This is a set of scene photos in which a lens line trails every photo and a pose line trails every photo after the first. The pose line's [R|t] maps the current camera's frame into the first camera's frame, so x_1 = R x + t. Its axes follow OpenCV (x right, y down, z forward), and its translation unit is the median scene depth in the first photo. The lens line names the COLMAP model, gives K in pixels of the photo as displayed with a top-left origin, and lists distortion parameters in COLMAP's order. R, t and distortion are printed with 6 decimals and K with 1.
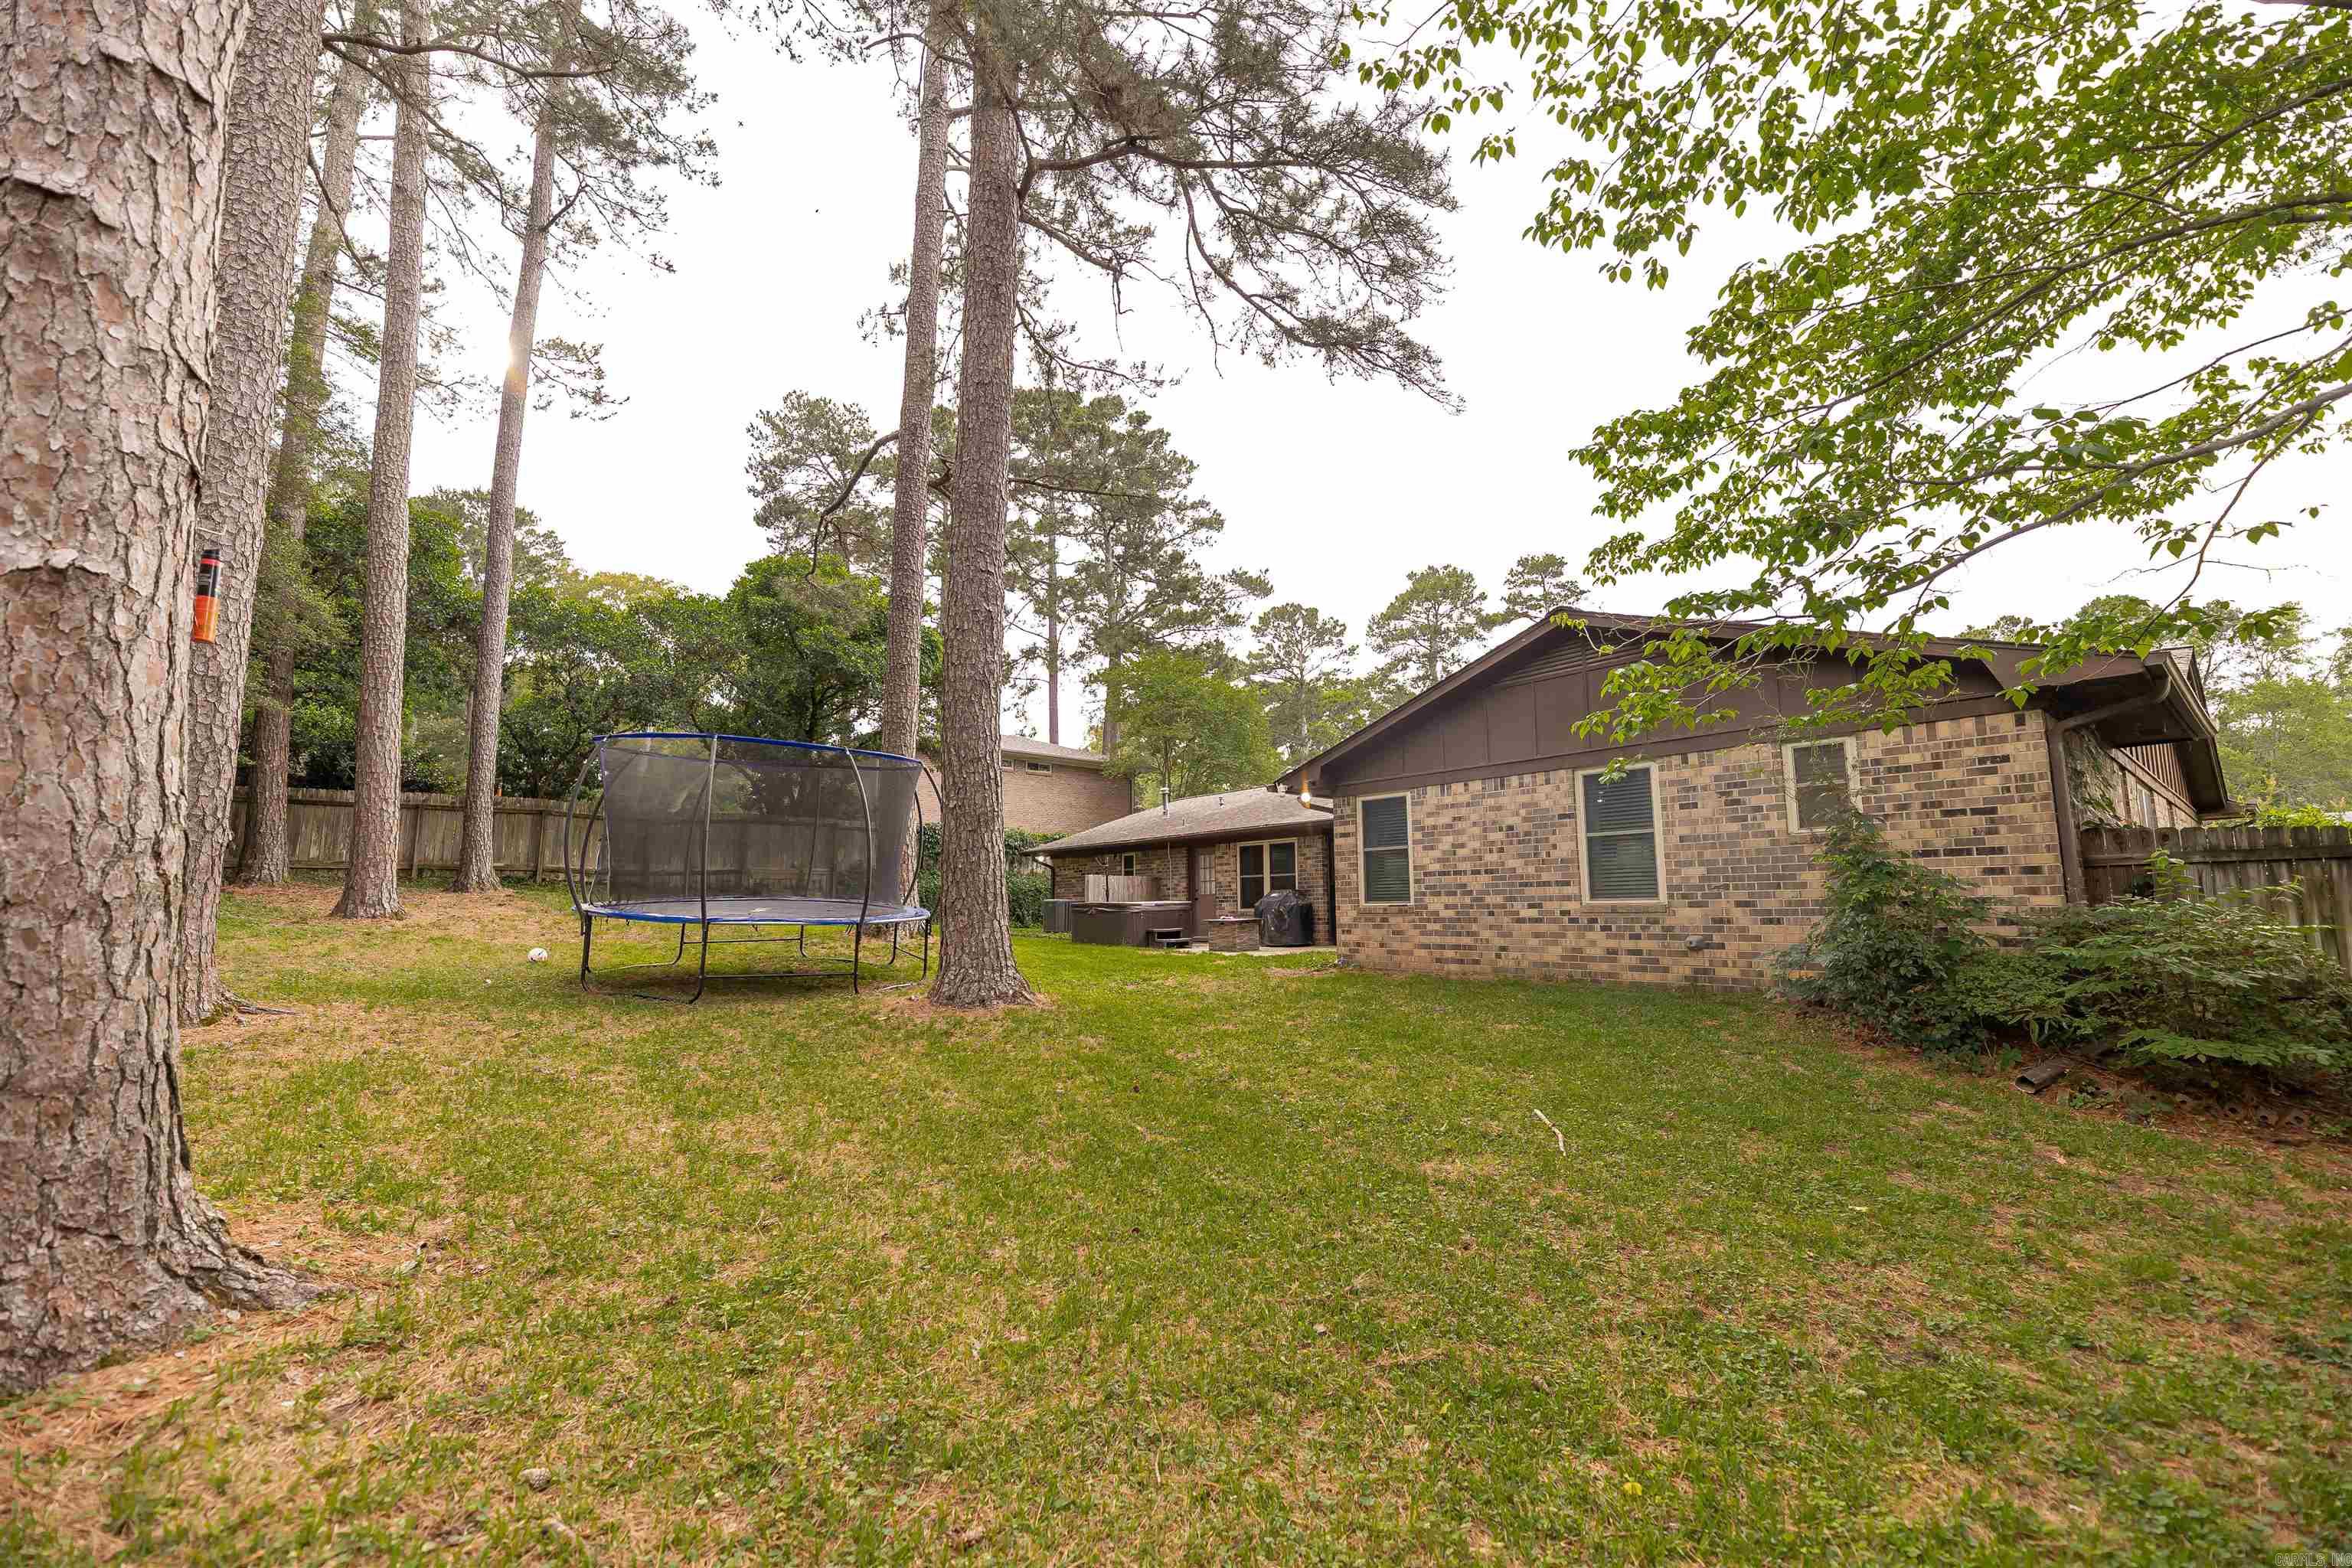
lens RADIAL K [[948.2, 0, 1172.0], [0, 948.2, 785.6], [0, 0, 1]] dist [-0.003786, -0.001101]
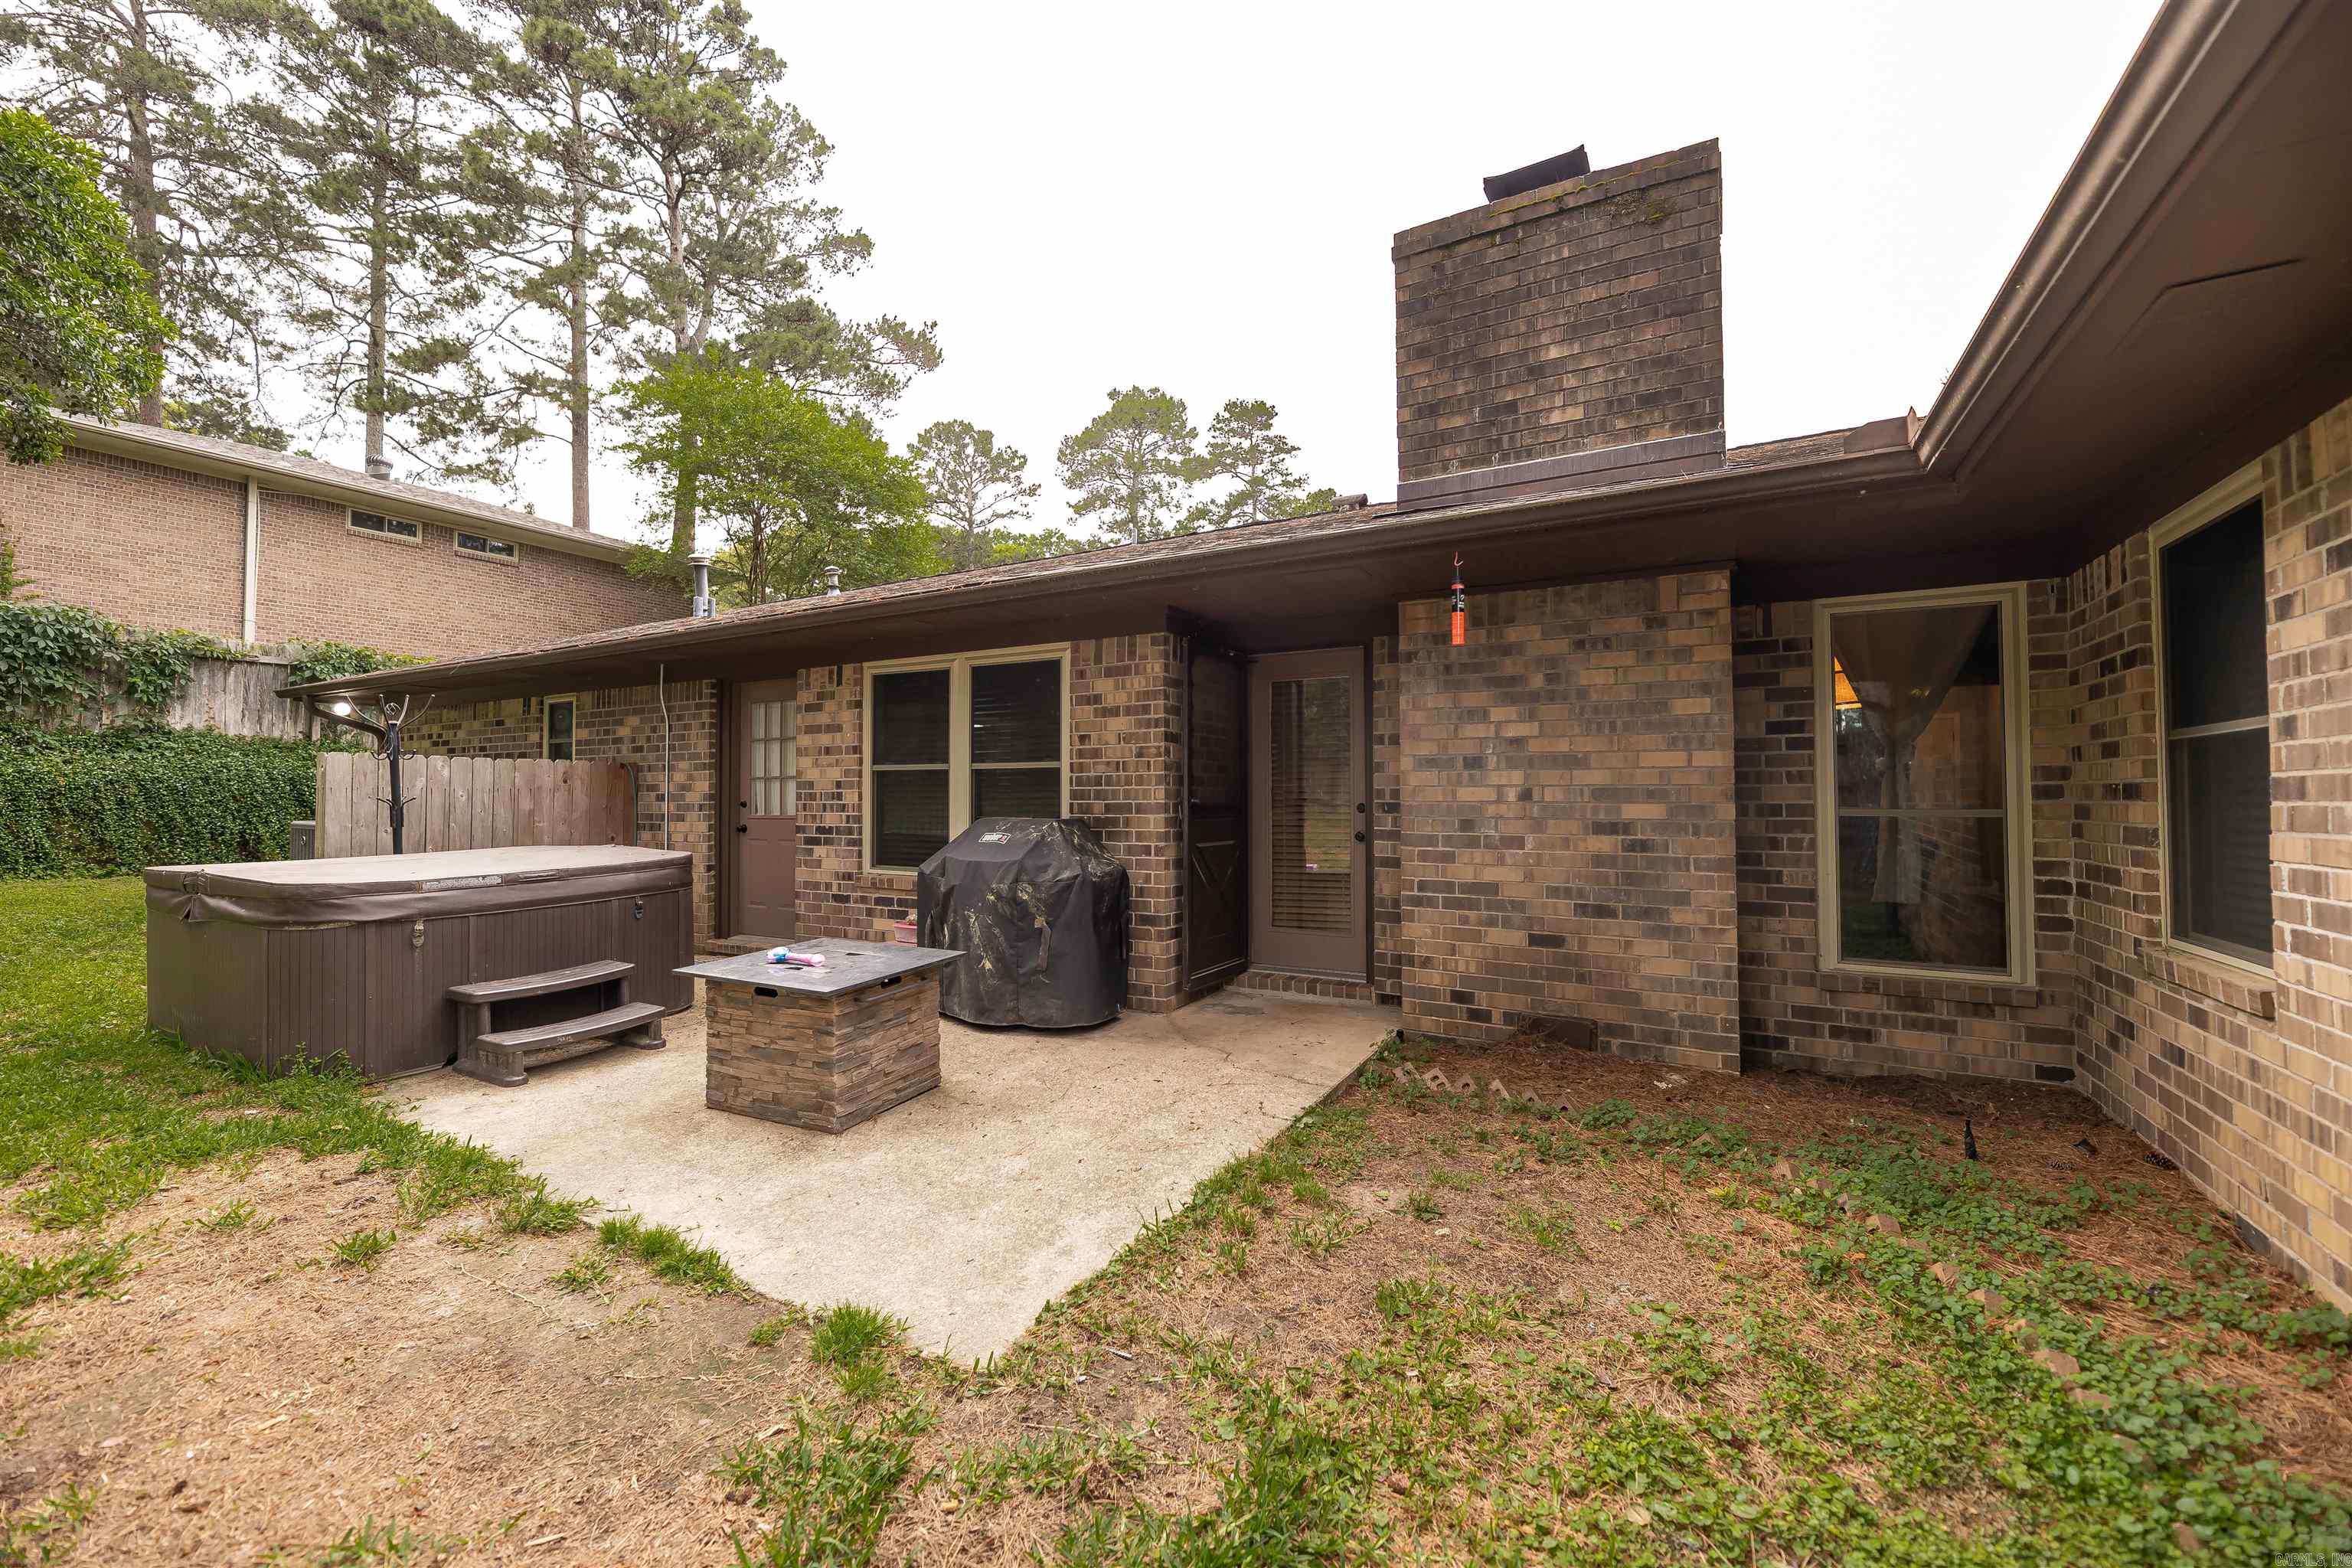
lens RADIAL K [[948.2, 0, 1168.5], [0, 948.2, 783.6], [0, 0, 1]] dist [-0.003786, -0.001101]
pose [[0.936360, 0.009591, 0.350911, 0.015162], [-0.052062, 0.992366, 0.111797, 0.017253], [-0.347160, -0.122951, 0.929711, 0.190557]]
